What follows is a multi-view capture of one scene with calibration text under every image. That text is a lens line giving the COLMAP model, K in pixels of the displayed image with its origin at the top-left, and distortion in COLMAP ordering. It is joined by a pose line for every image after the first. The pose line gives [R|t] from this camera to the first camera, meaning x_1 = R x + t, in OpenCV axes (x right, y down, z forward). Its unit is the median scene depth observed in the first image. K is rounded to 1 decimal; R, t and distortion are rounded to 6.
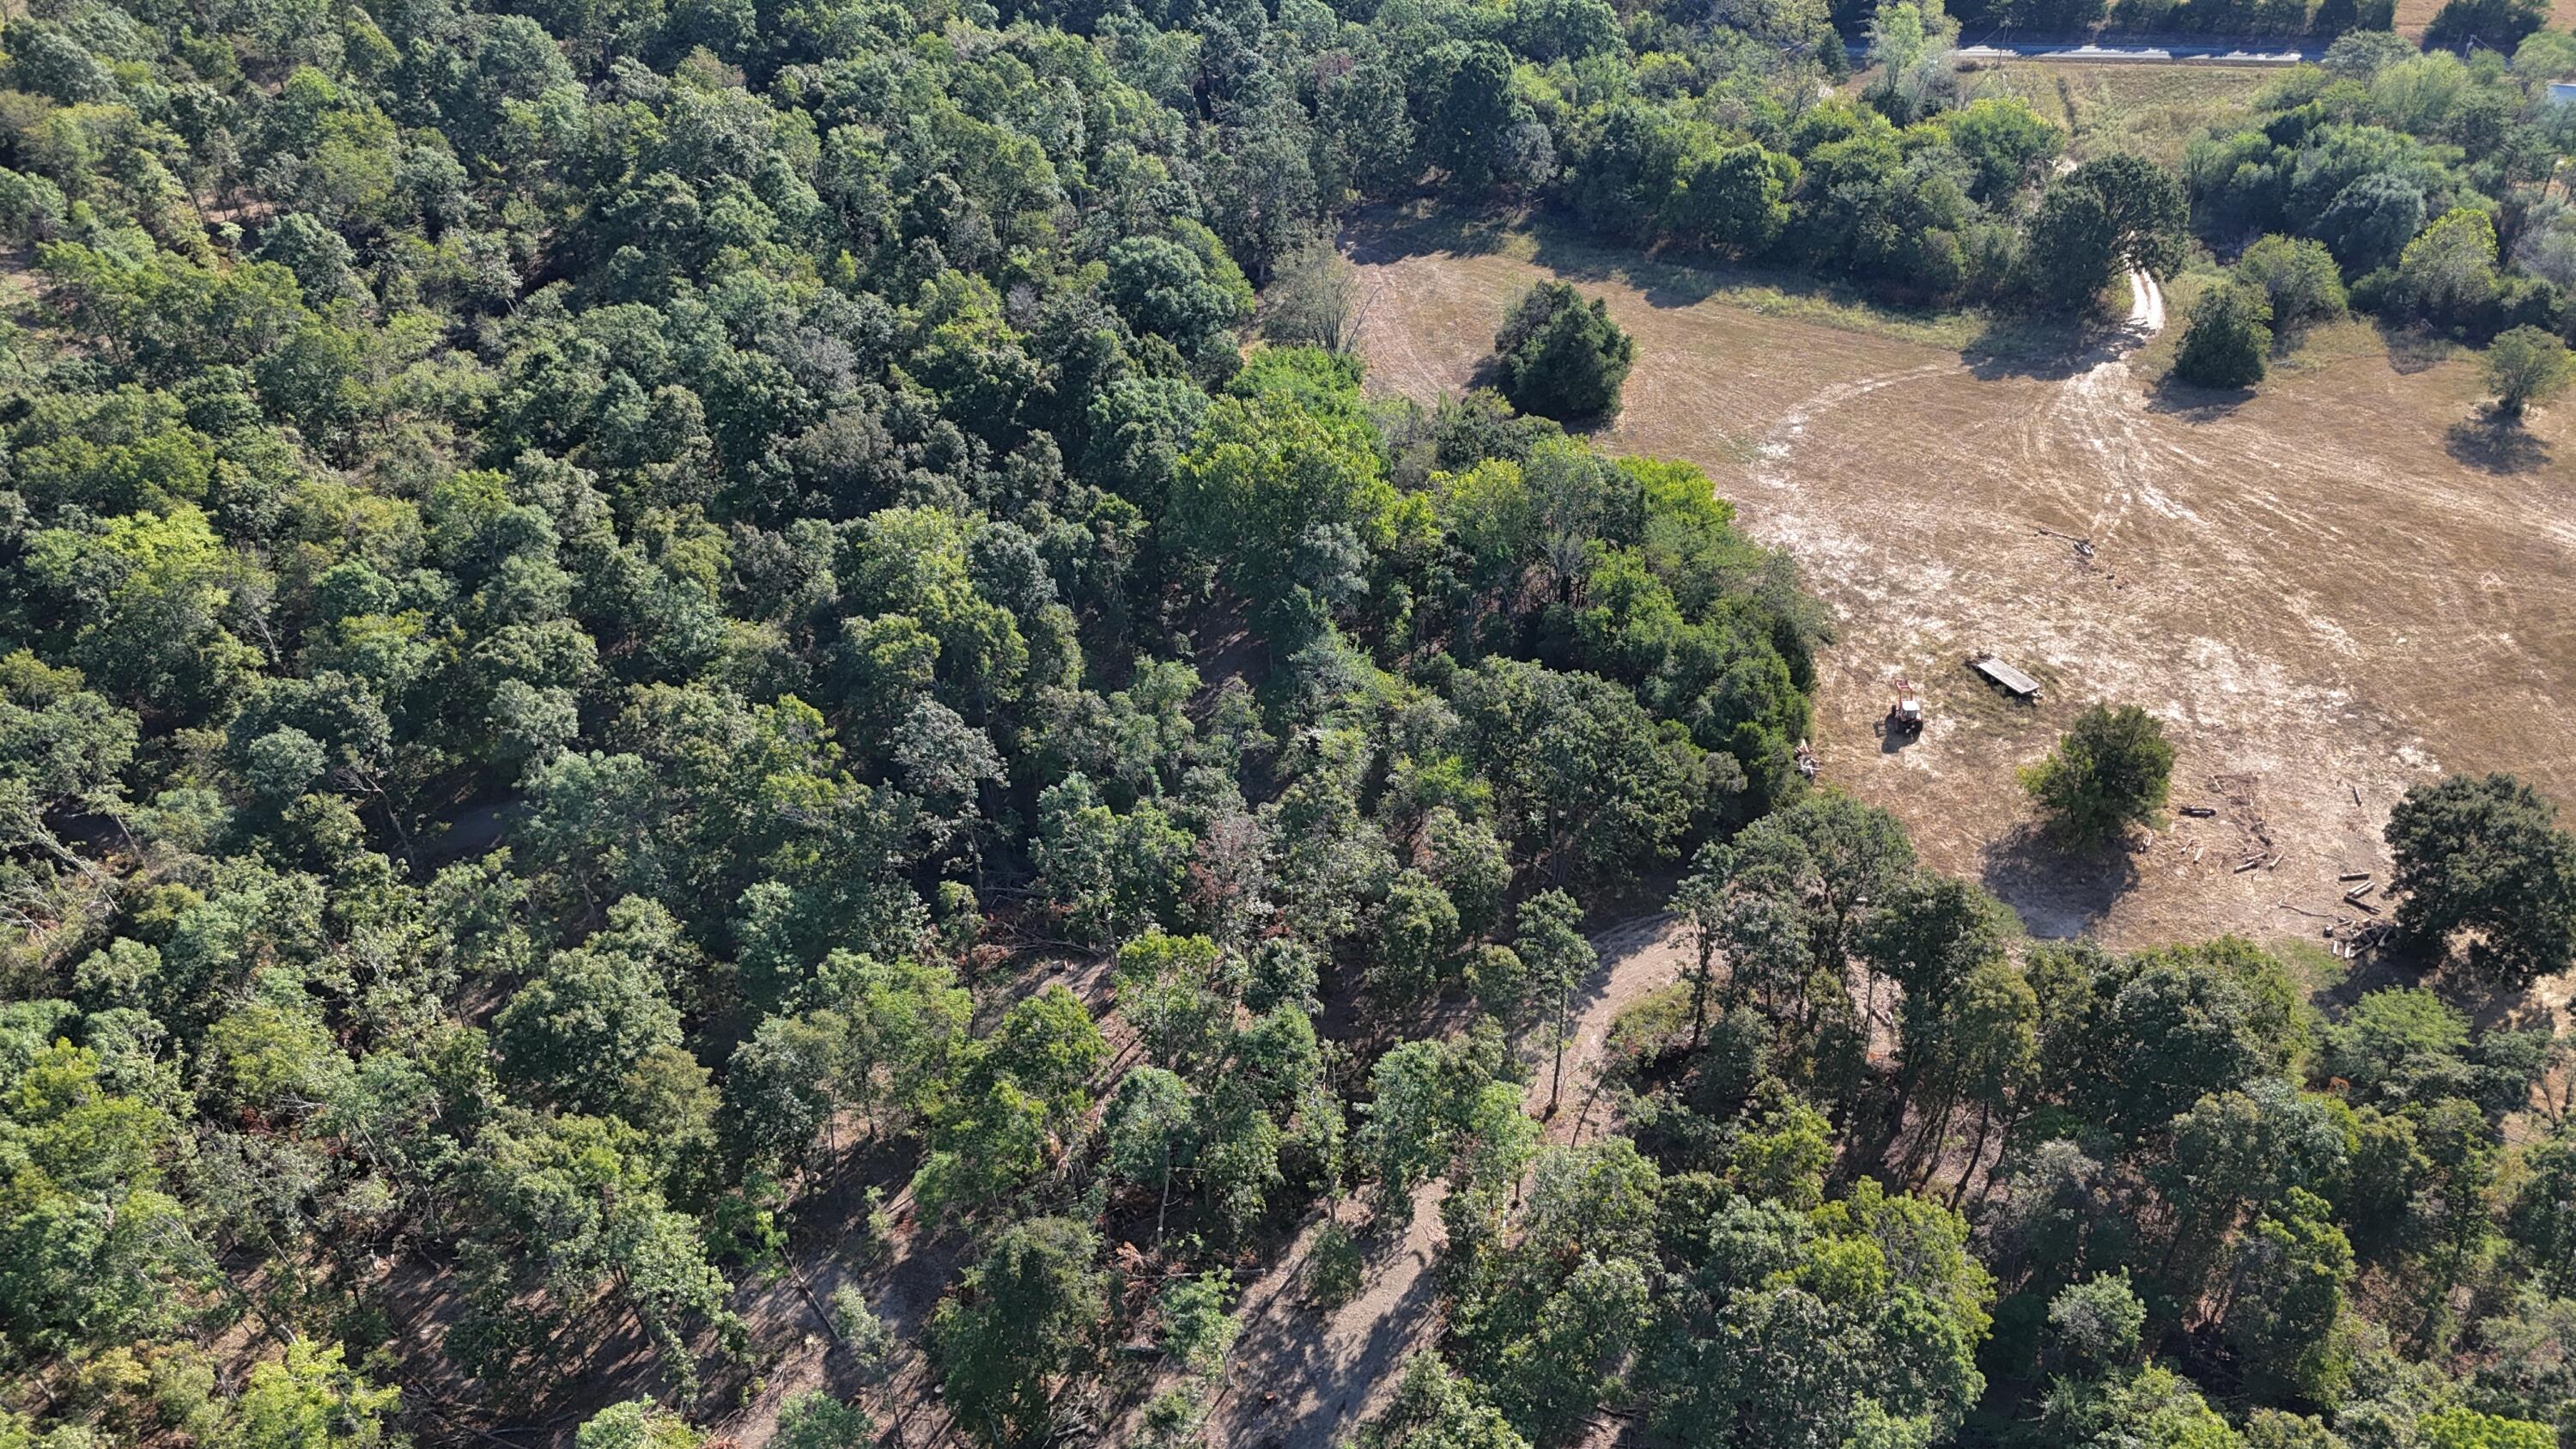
lens RADIAL K [[1855.4, 0, 1304.6], [0, 1855.4, 727.7], [0, 0, 1]] dist [0.080479, -0.094581]
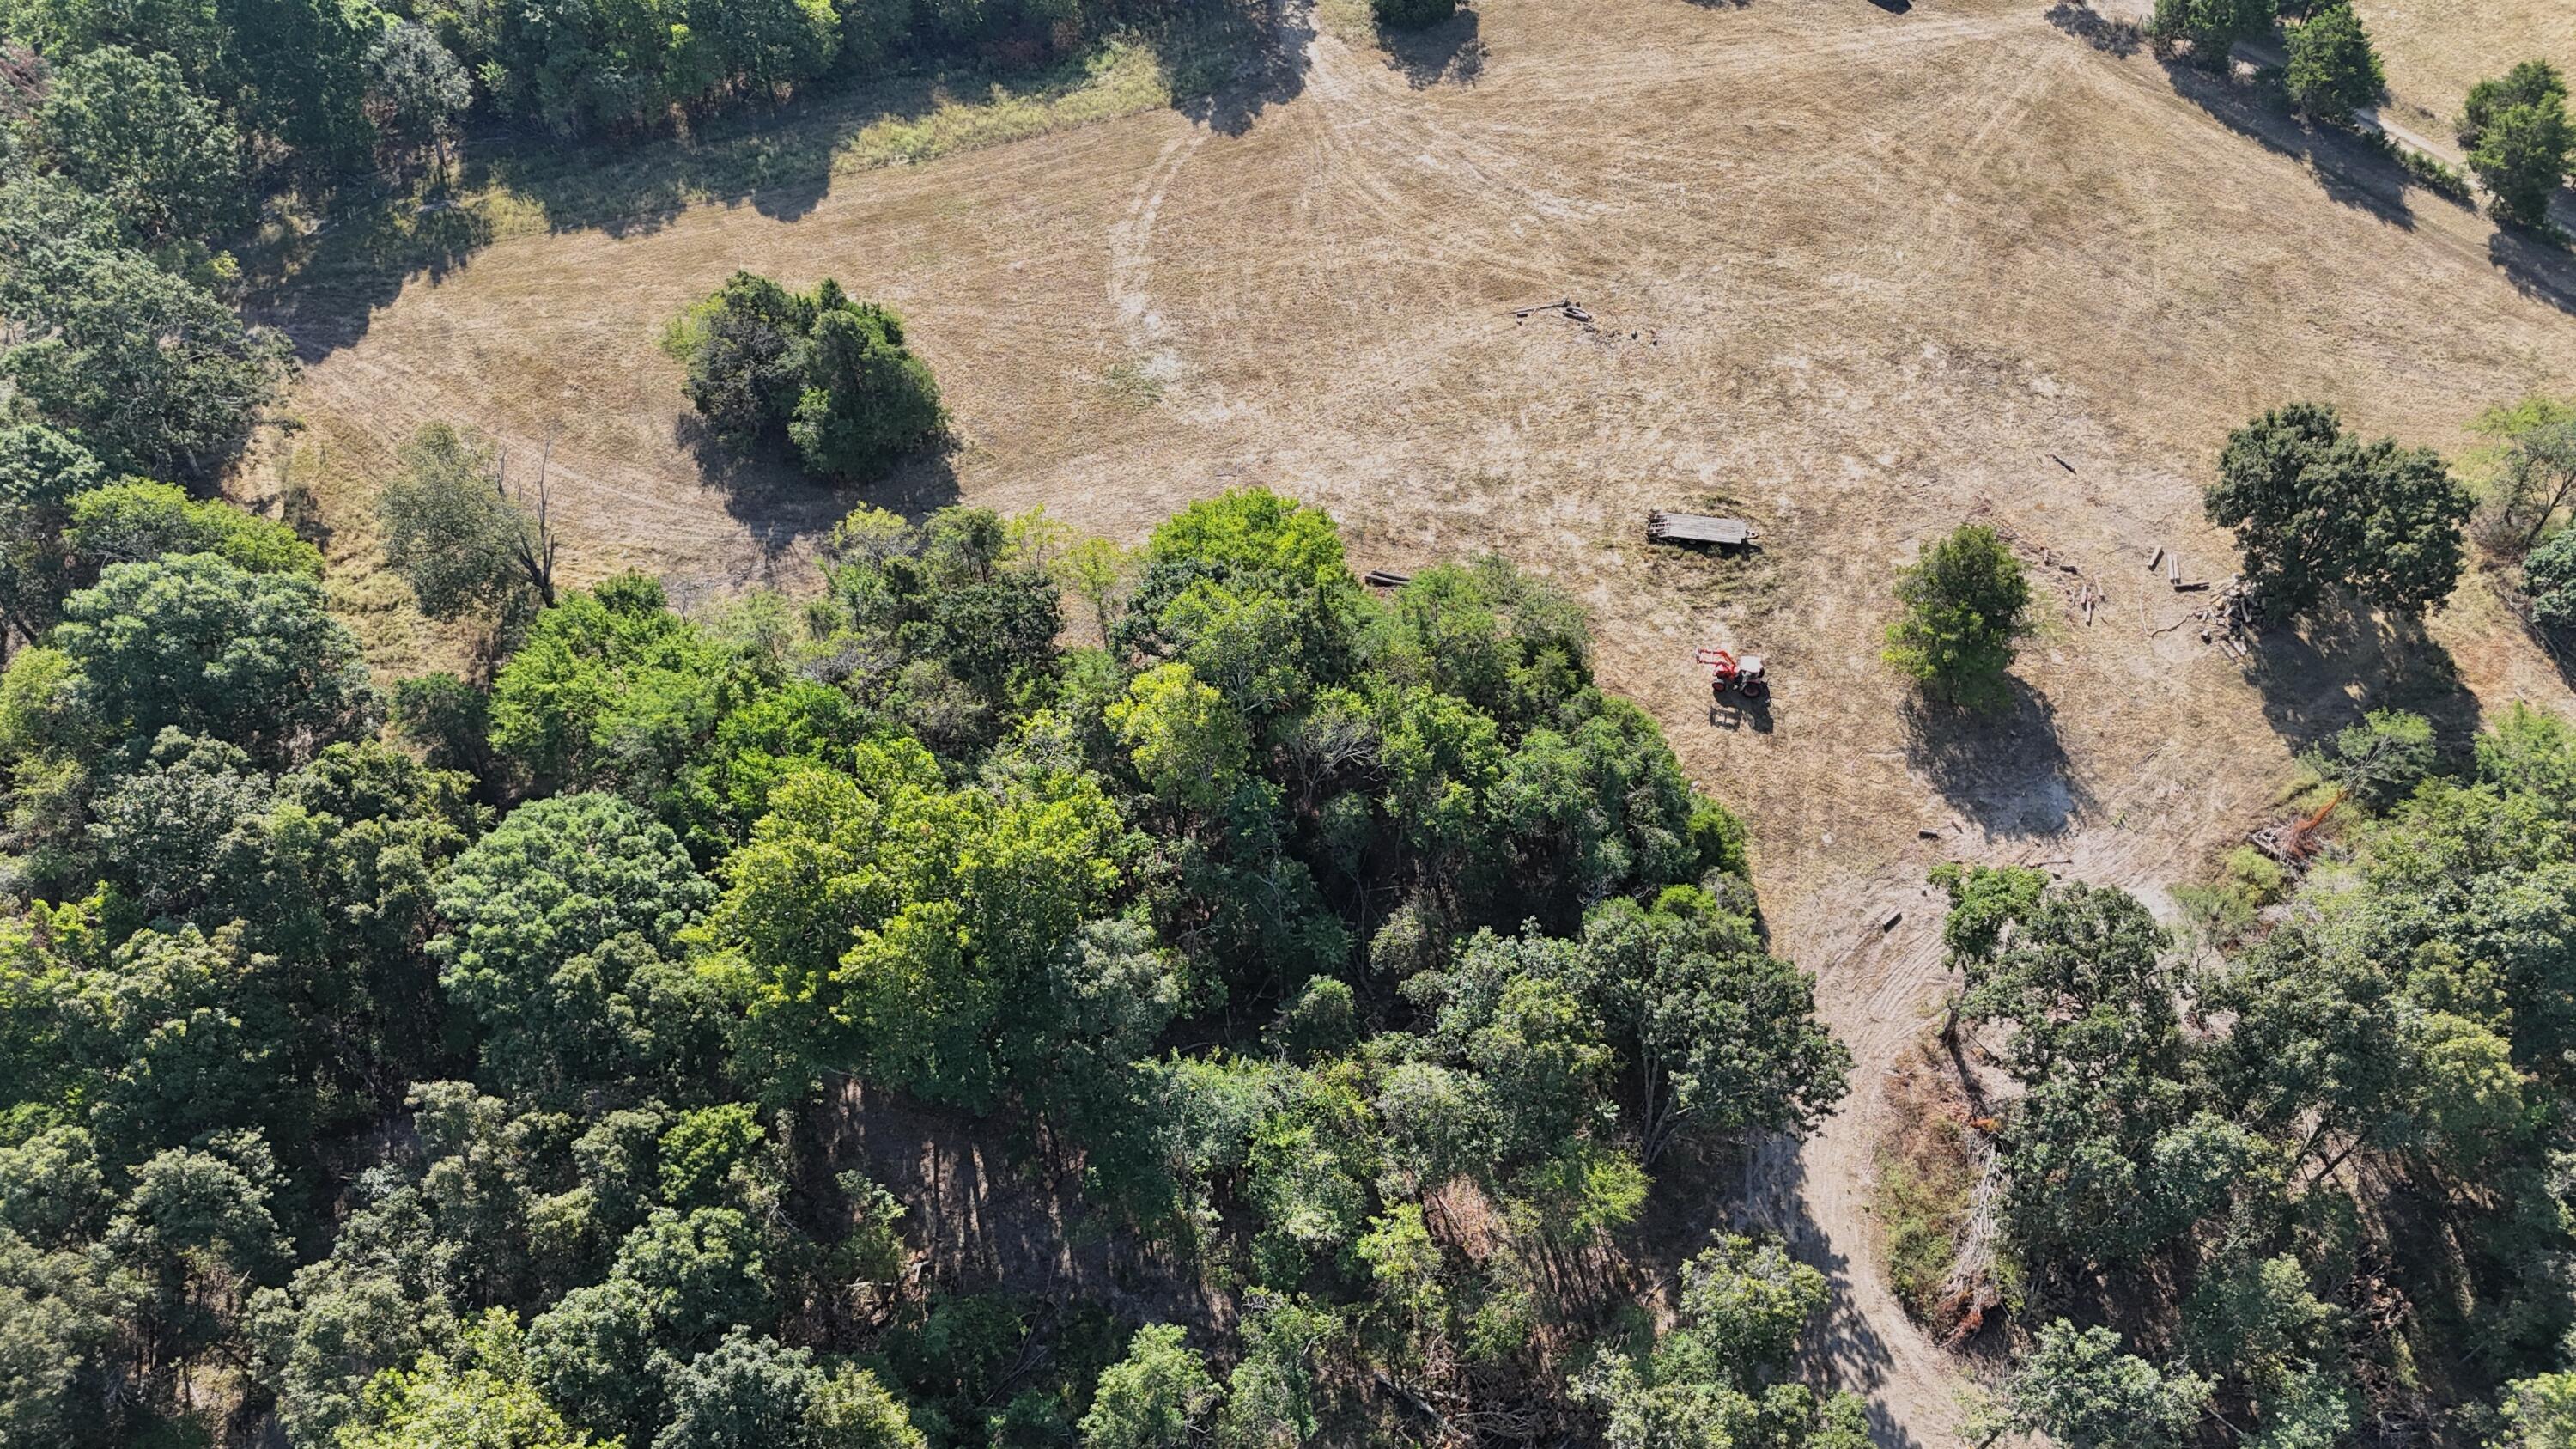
lens RADIAL K [[1855.4, 0, 1304.6], [0, 1855.4, 727.7], [0, 0, 1]] dist [0.080479, -0.094581]
pose [[0.658921, -0.597817, 0.456550, -0.124418], [0.464734, 0.800788, 0.377838, -0.256920], [-0.591478, -0.036791, 0.805482, 0.319610]]
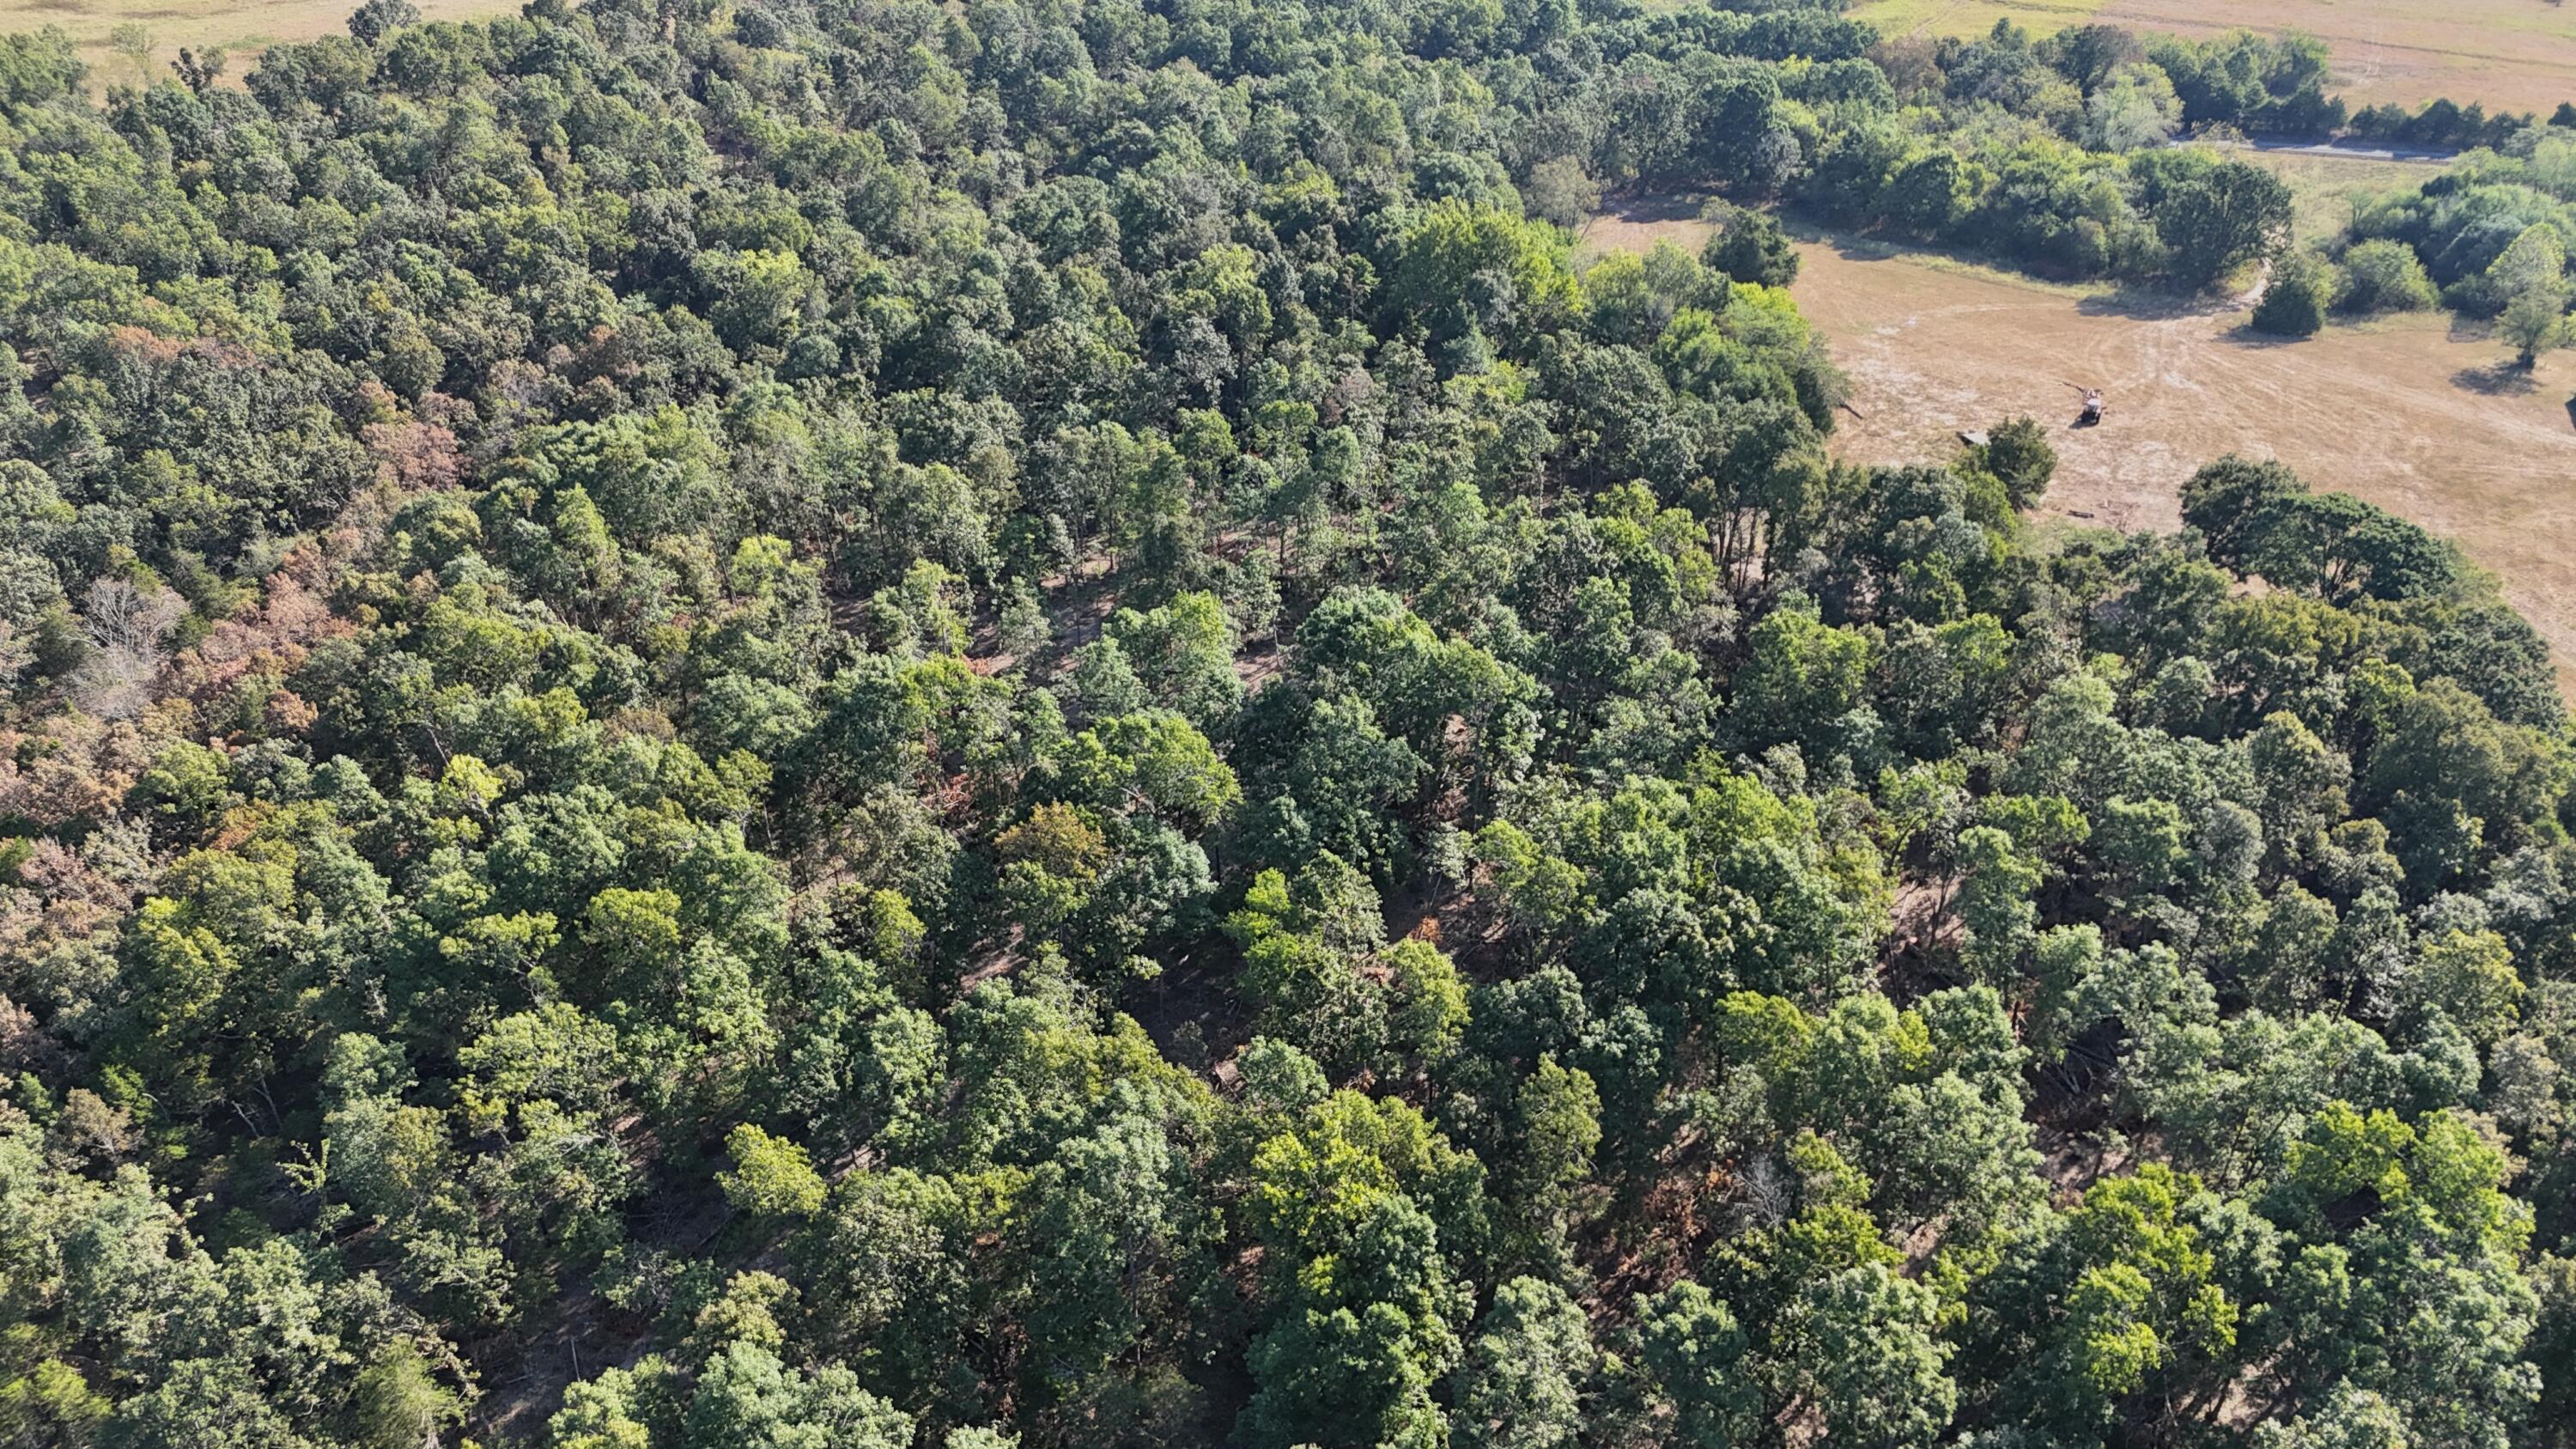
lens RADIAL K [[1855.4, 0, 1304.6], [0, 1855.4, 727.7], [0, 0, 1]] dist [0.080479, -0.094581]
pose [[0.960477, 0.147382, -0.236139, 0.188869], [-0.175930, 0.978822, -0.104668, 0.293593], [0.215712, 0.142075, 0.966066, -0.272822]]
